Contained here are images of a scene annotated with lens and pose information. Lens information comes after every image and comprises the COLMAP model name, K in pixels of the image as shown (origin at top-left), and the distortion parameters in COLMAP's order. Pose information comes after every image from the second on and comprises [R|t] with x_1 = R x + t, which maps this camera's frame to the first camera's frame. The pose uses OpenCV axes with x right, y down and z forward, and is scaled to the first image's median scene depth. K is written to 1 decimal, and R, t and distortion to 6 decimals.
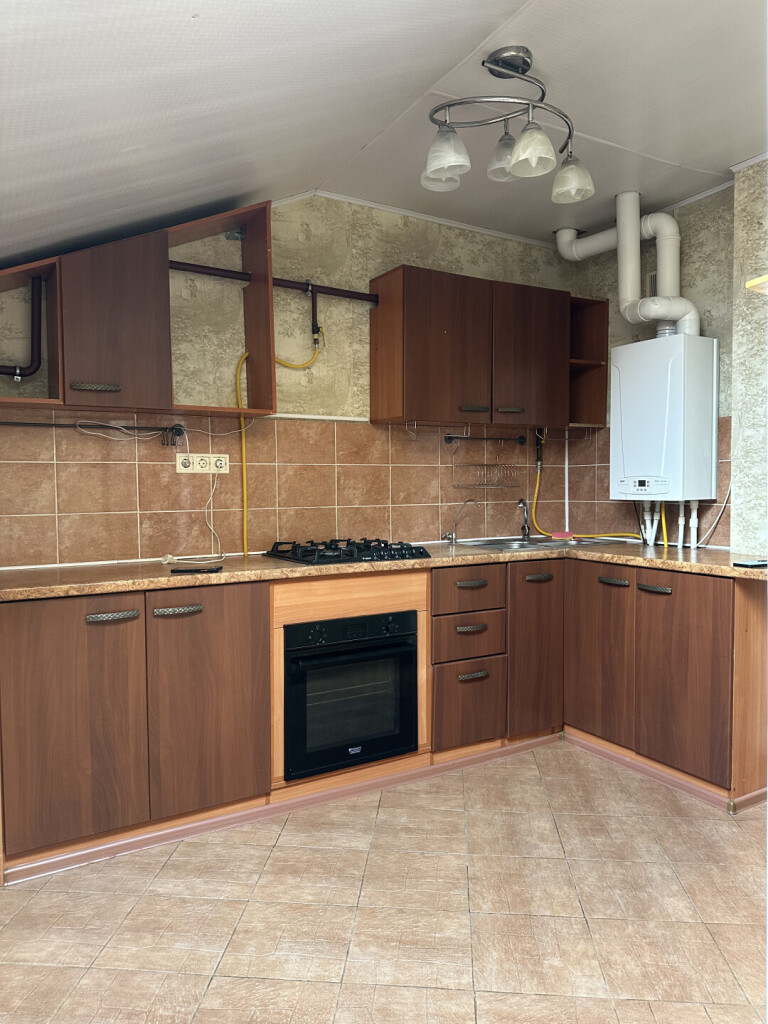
lens RADIAL K [[715.3, 0, 380.8], [0, 715.3, 509.6], [0, 0, 1]] dist [0.047323, -0.056841]
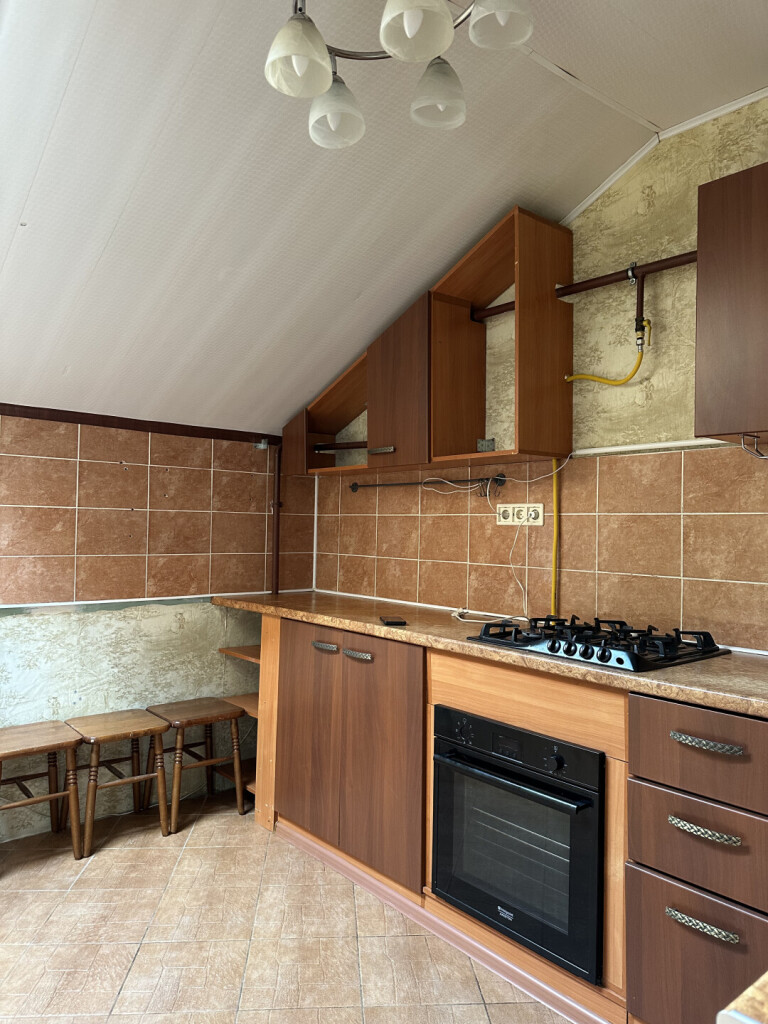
lens RADIAL K [[715.3, 0, 375.3], [0, 715.3, 510.2], [0, 0, 1]] dist [0.047323, -0.056841]
pose [[0.170733, -0.012766, -0.985235, 0.613358], [-0.055650, 0.998195, -0.022578, -0.039671], [0.983745, 0.058683, 0.169714, 0.680881]]
